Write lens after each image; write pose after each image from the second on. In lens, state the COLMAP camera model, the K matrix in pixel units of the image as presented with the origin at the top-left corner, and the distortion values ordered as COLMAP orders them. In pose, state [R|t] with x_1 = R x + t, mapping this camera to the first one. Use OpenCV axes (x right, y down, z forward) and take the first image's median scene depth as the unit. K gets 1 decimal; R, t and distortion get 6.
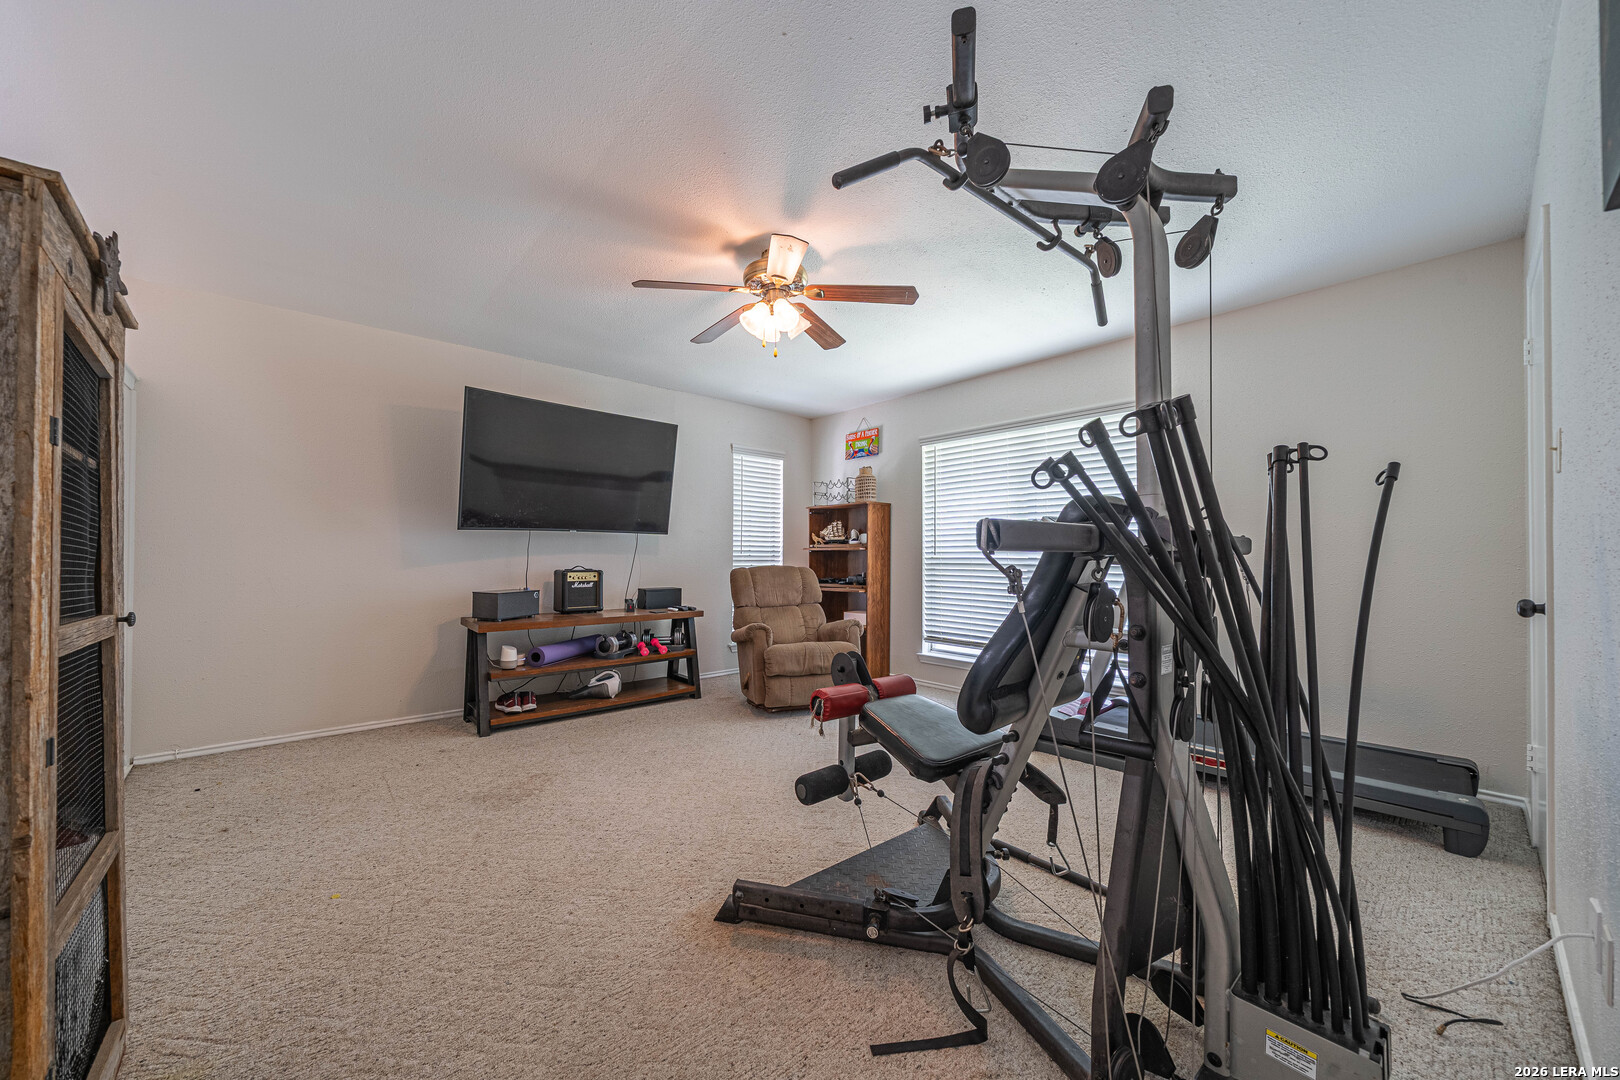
lens RADIAL K [[595.4, 0, 805.4], [0, 595.4, 547.0], [0, 0, 1]] dist [-0.004817, -0.000514]
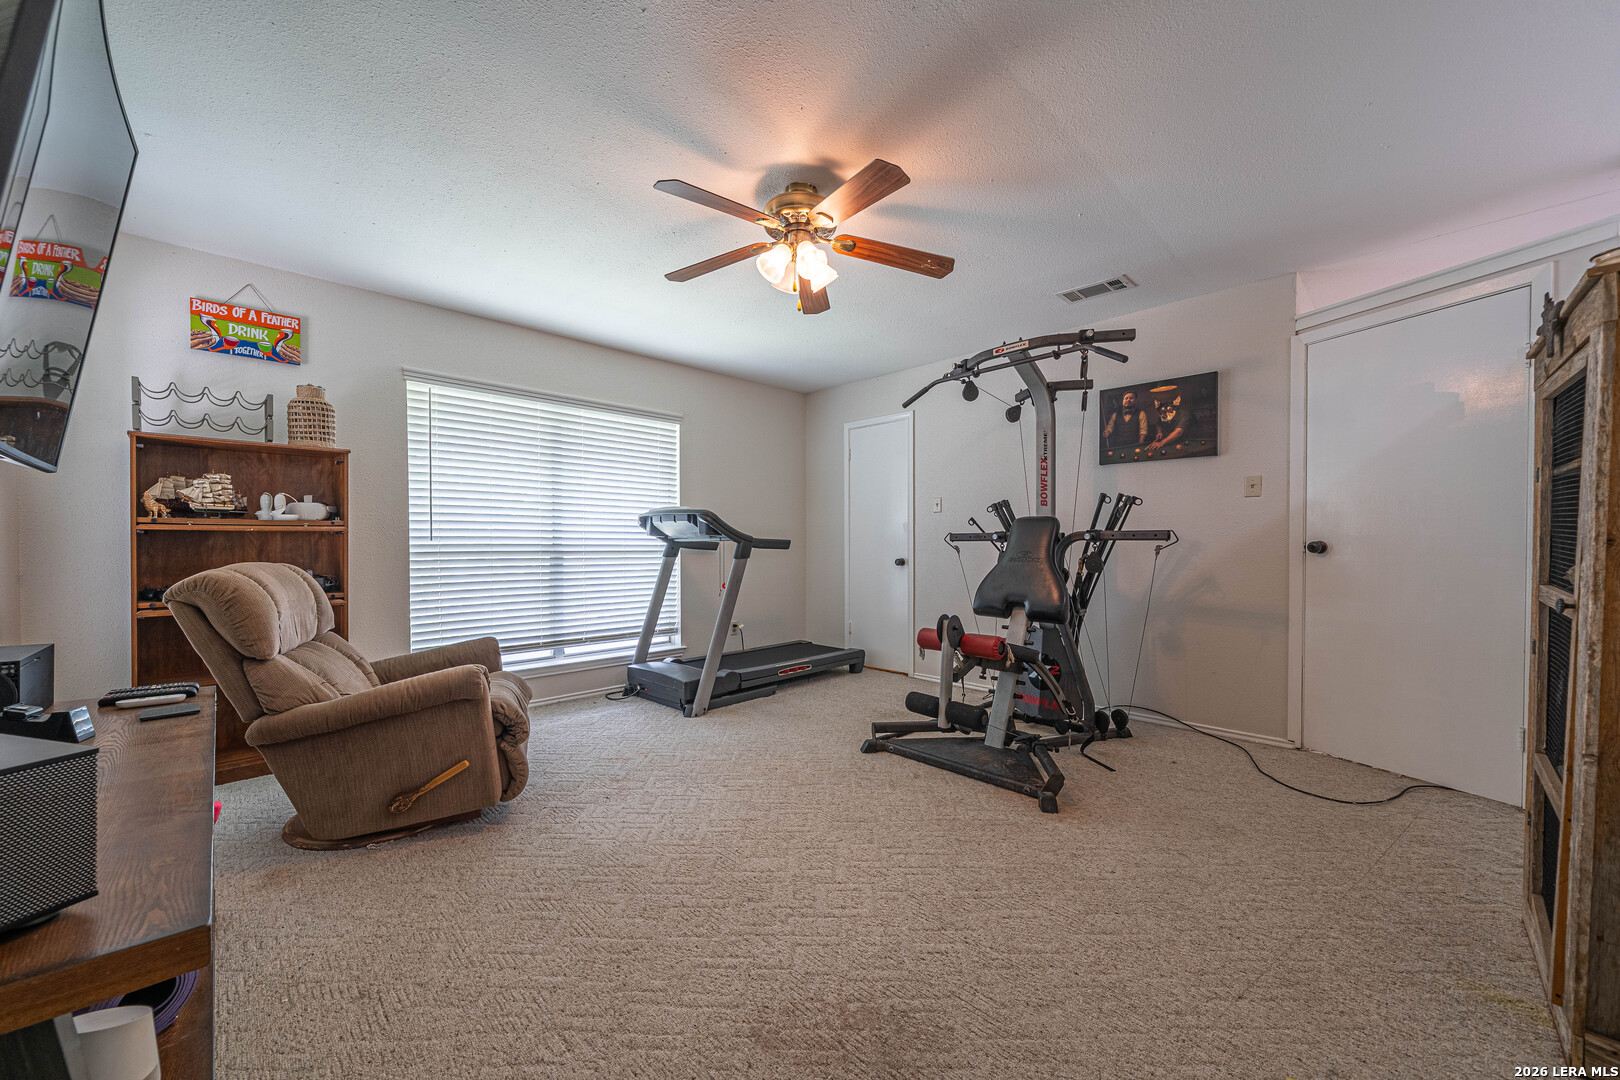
lens RADIAL K [[595.4, 0, 805.4], [0, 595.4, 547.0], [0, 0, 1]] dist [-0.004817, -0.000514]
pose [[-0.049306, -0.010711, 0.998726, -0.481992], [-0.018160, 0.999787, 0.009826, 0.006038], [-0.998619, -0.017652, -0.049490, 0.542156]]
